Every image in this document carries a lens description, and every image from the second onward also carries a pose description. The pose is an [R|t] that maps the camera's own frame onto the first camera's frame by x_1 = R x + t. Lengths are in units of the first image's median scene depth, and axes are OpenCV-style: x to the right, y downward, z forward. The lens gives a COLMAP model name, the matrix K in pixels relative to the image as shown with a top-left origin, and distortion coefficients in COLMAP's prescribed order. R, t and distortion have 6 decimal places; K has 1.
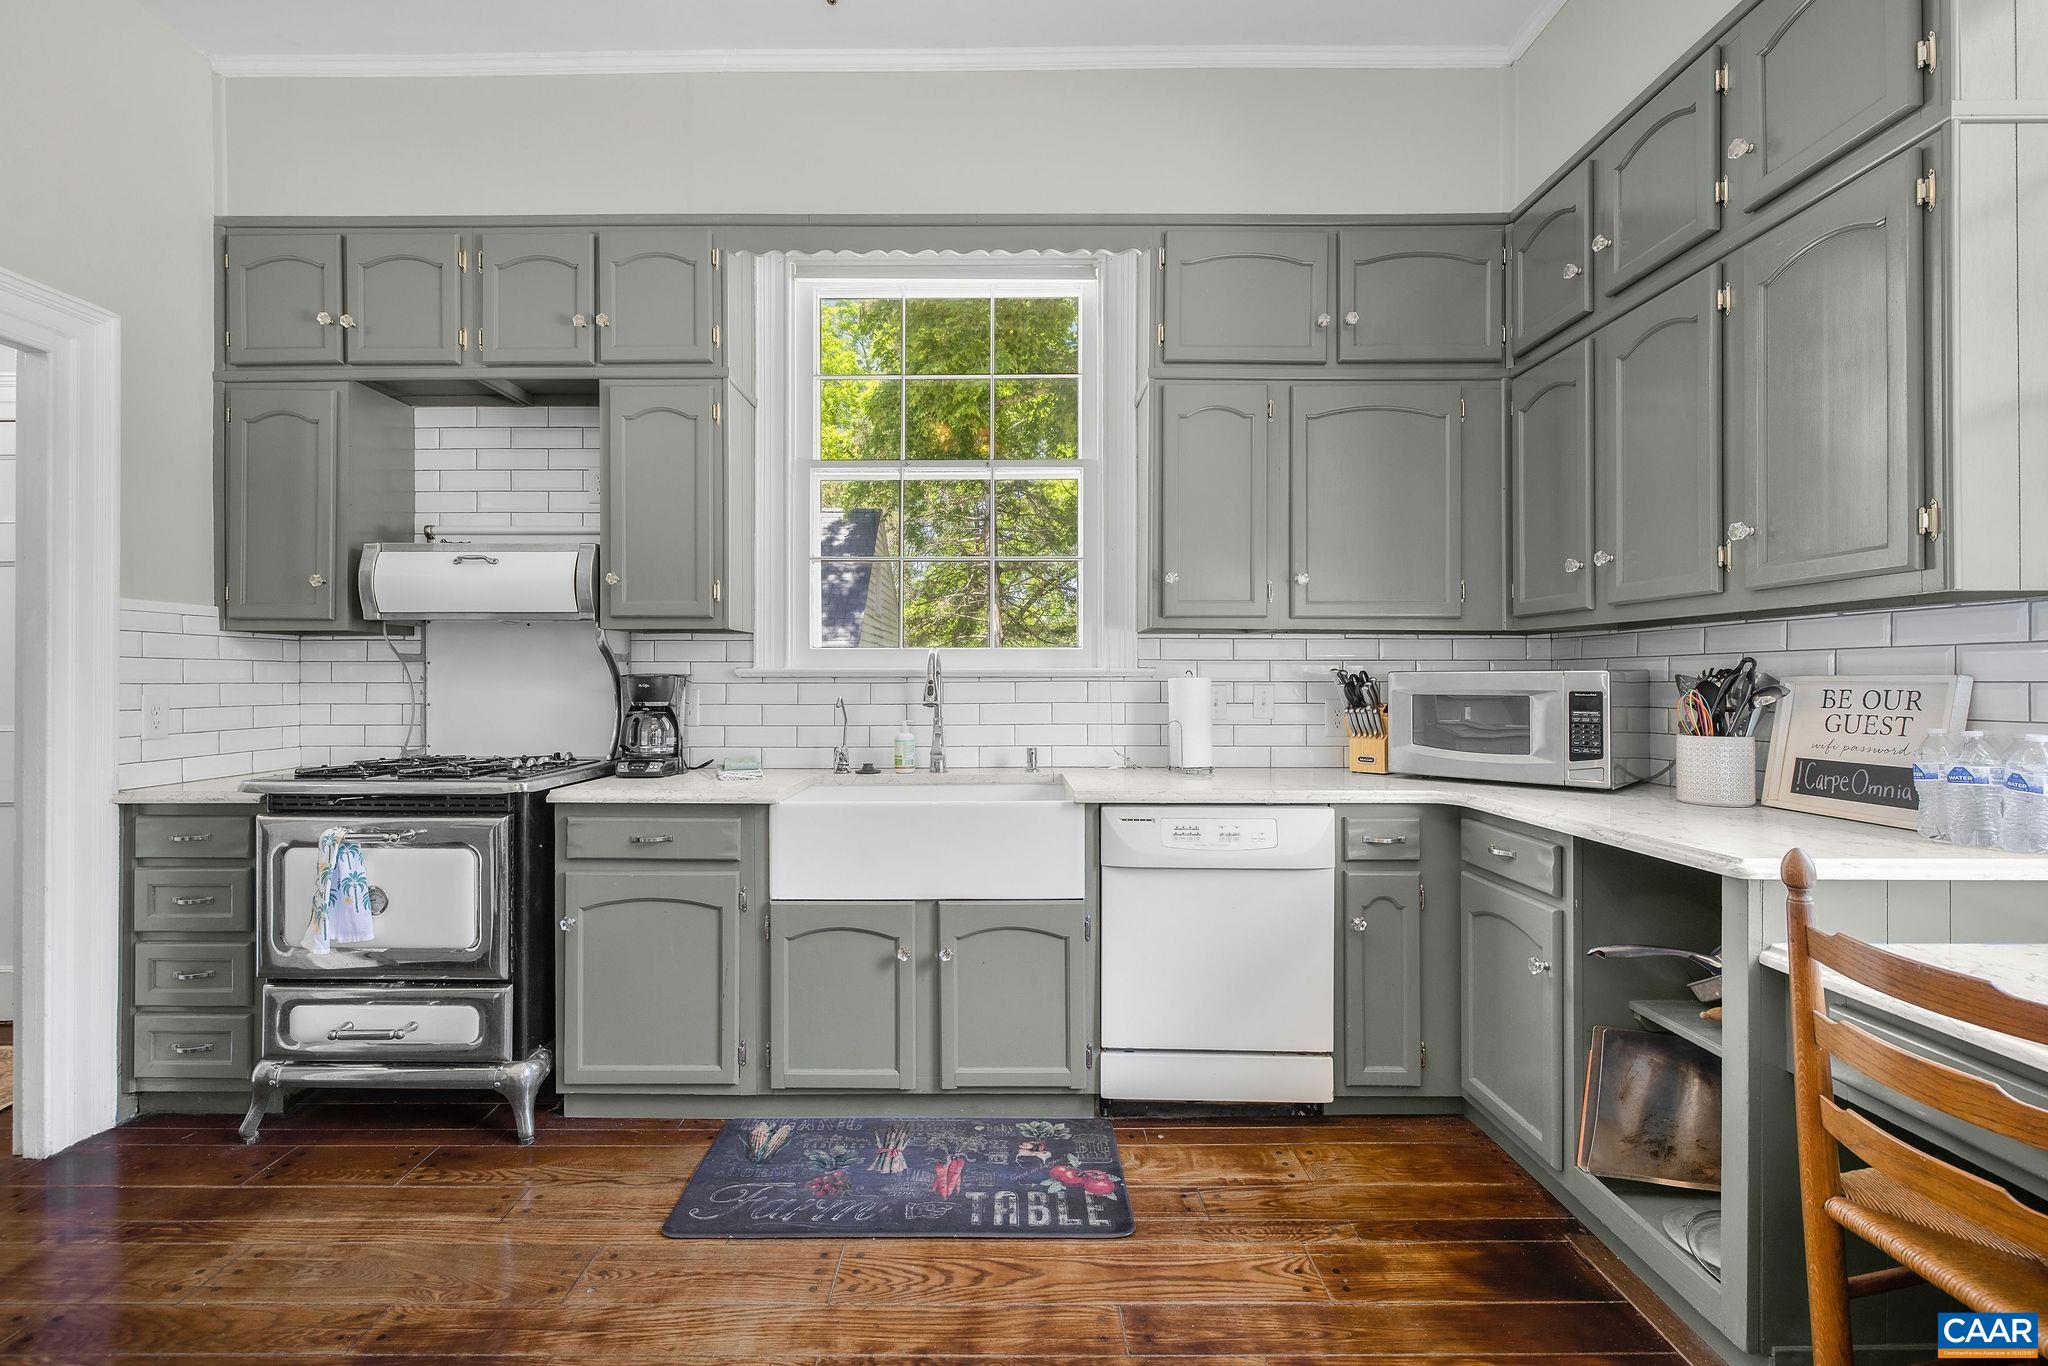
lens RADIAL K [[883.3, 0, 1012.0], [0, 883.3, 671.6], [0, 0, 1]] dist [0.002067, 0.000315]
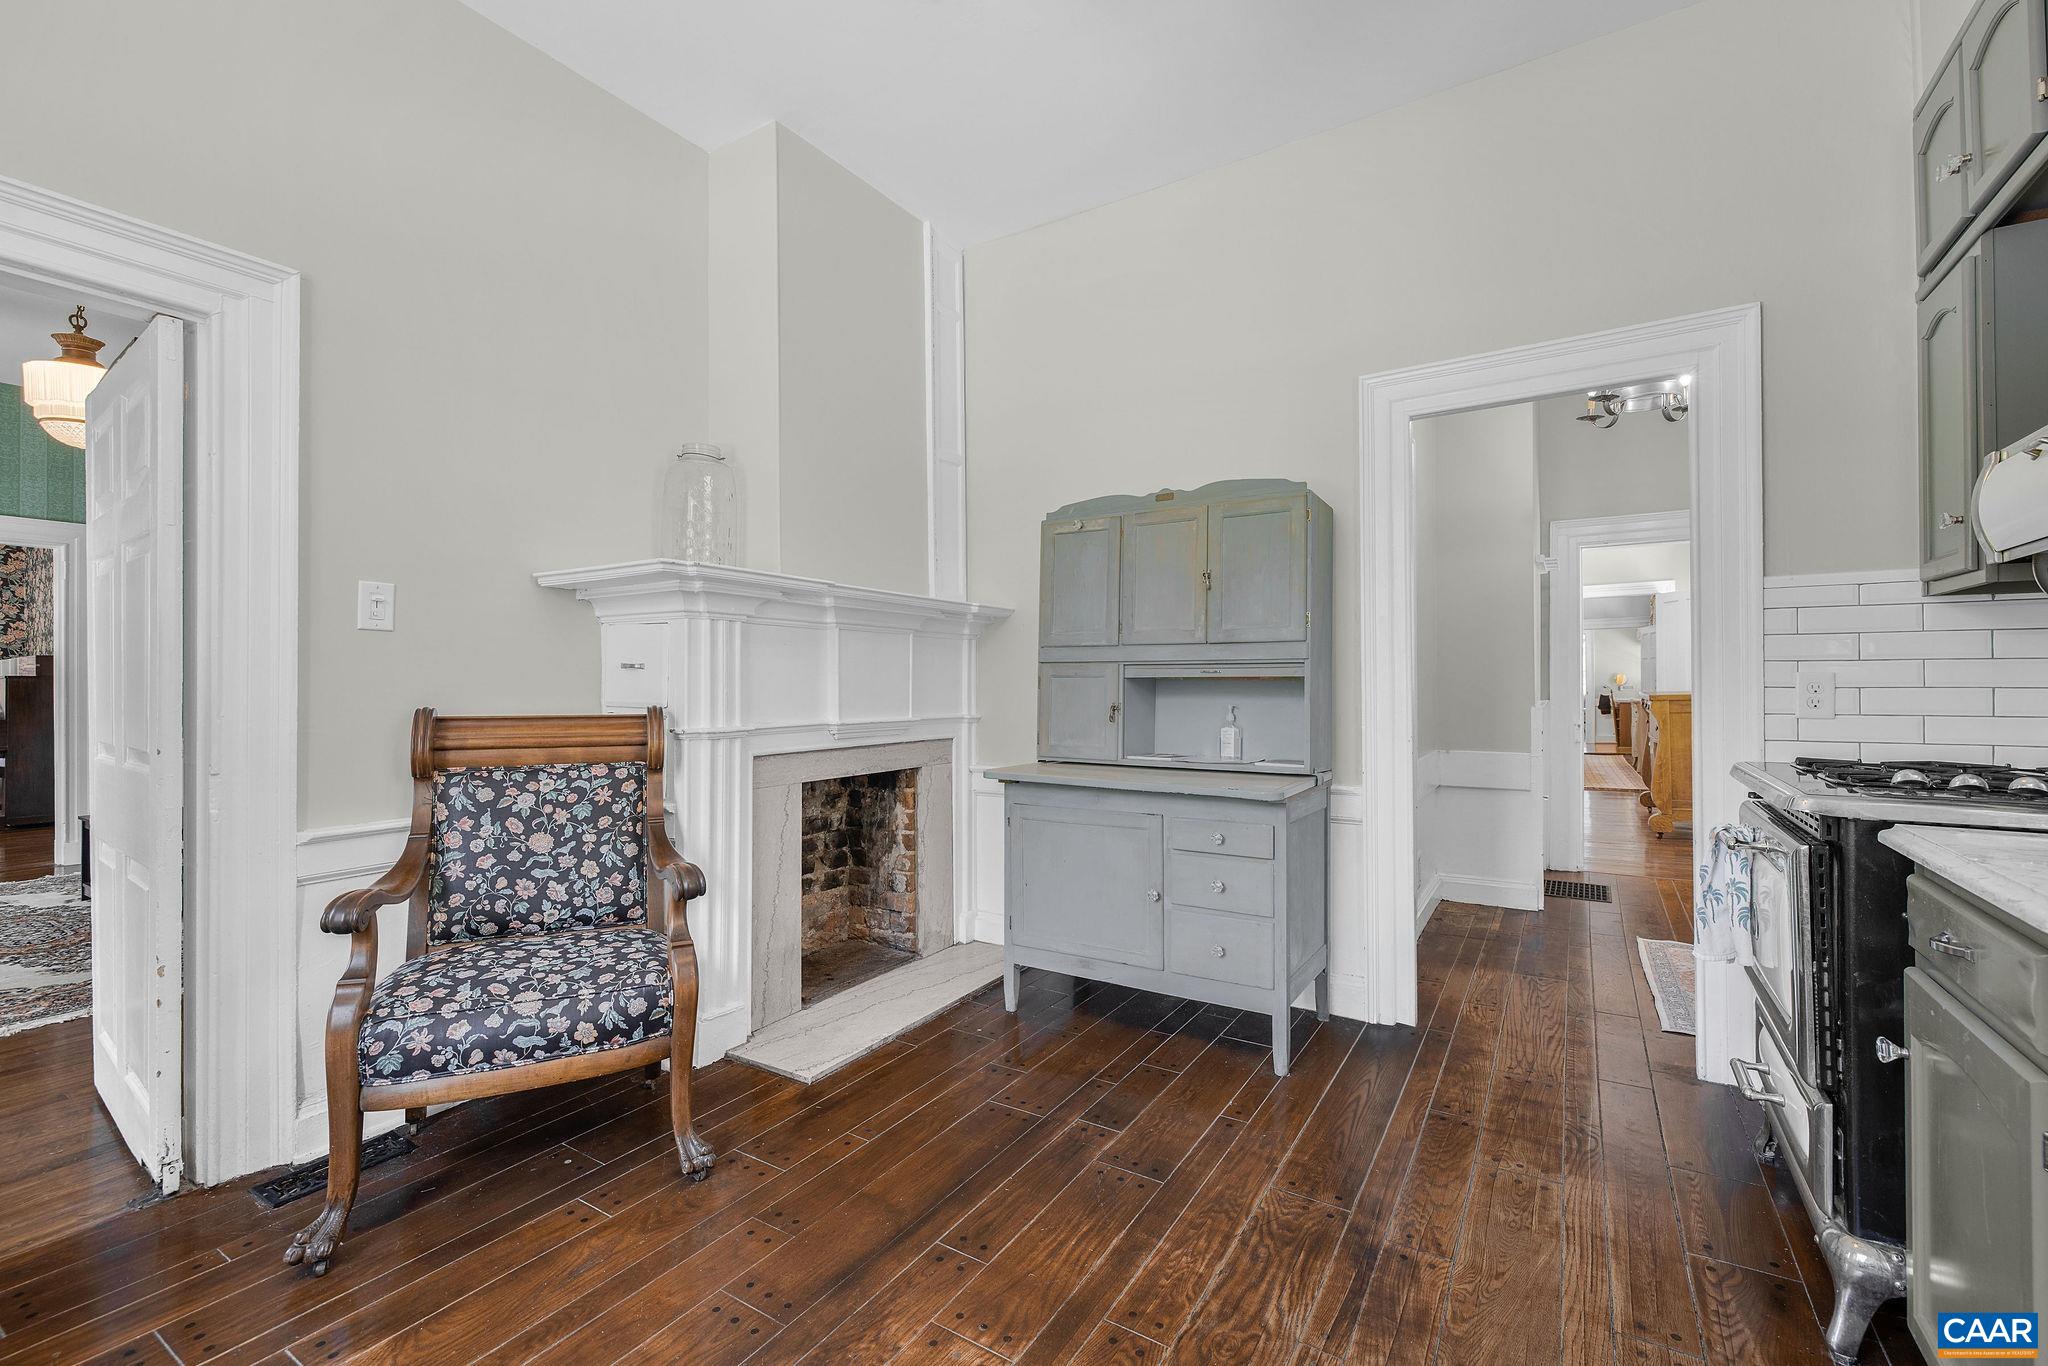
lens RADIAL K [[883.3, 0, 1025.8], [0, 883.3, 675.7], [0, 0, 1]] dist [0.002067, 0.000315]
pose [[-0.536732, -0.003009, -0.843748, 0.356228], [0.007497, 0.999937, -0.008335, 0.037739], [0.843720, -0.010799, -0.536675, 0.955129]]
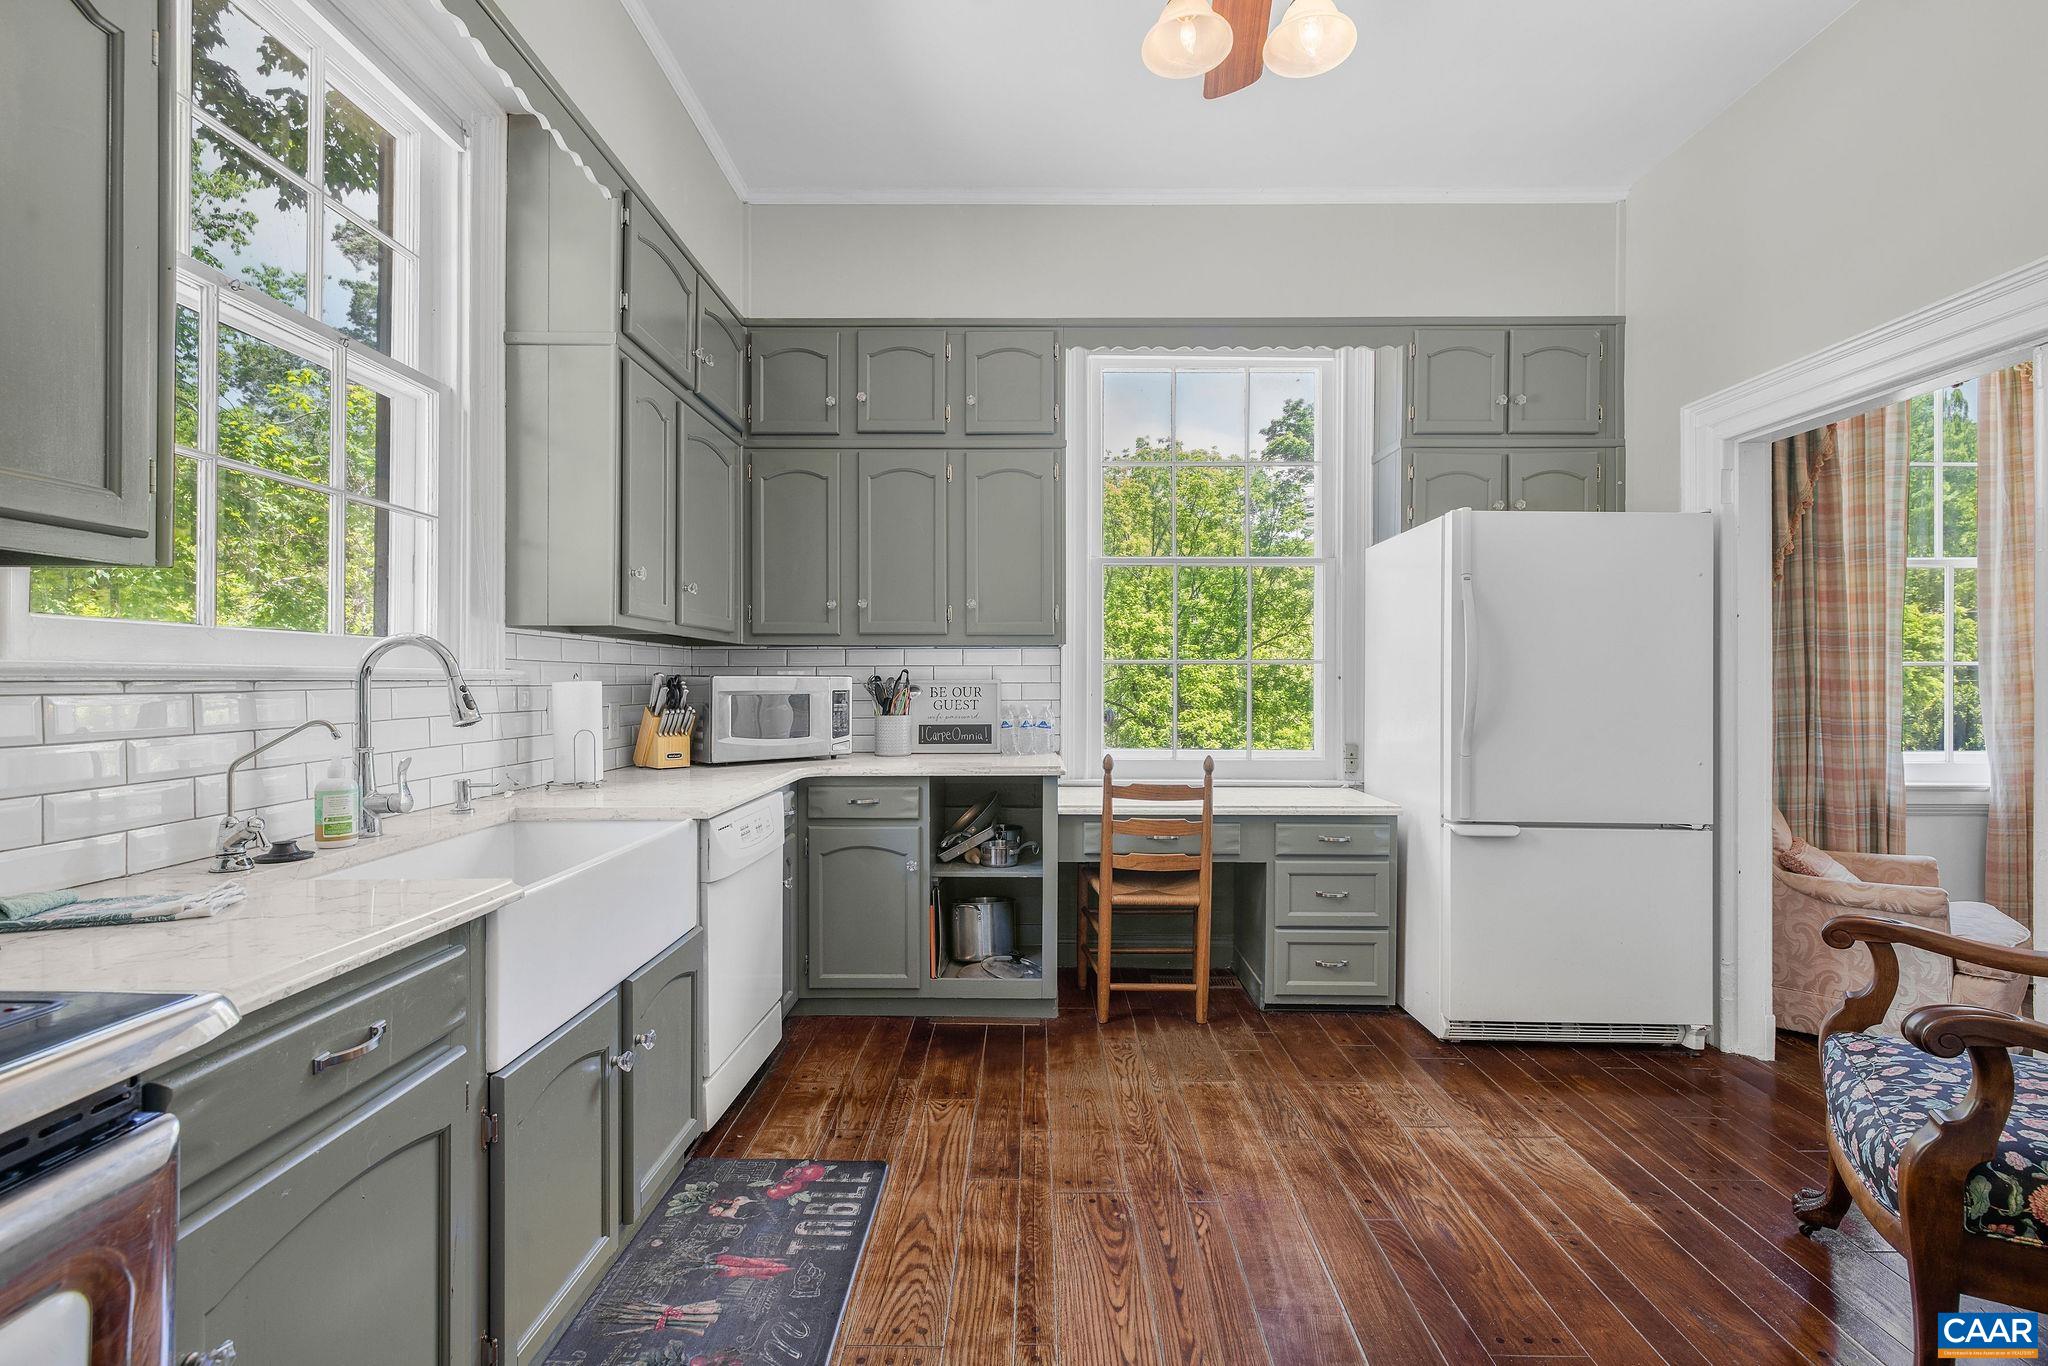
lens RADIAL K [[911.0, 0, 1013.8], [0, 911.0, 684.9], [0, 0, 1]] dist [-0.002886, -0.000091]
pose [[0.025378, -0.004174, 0.999669, -0.984943], [-0.005560, 0.999975, 0.004317, 0.005753], [-0.999662, -0.005668, 0.025354, 0.761633]]
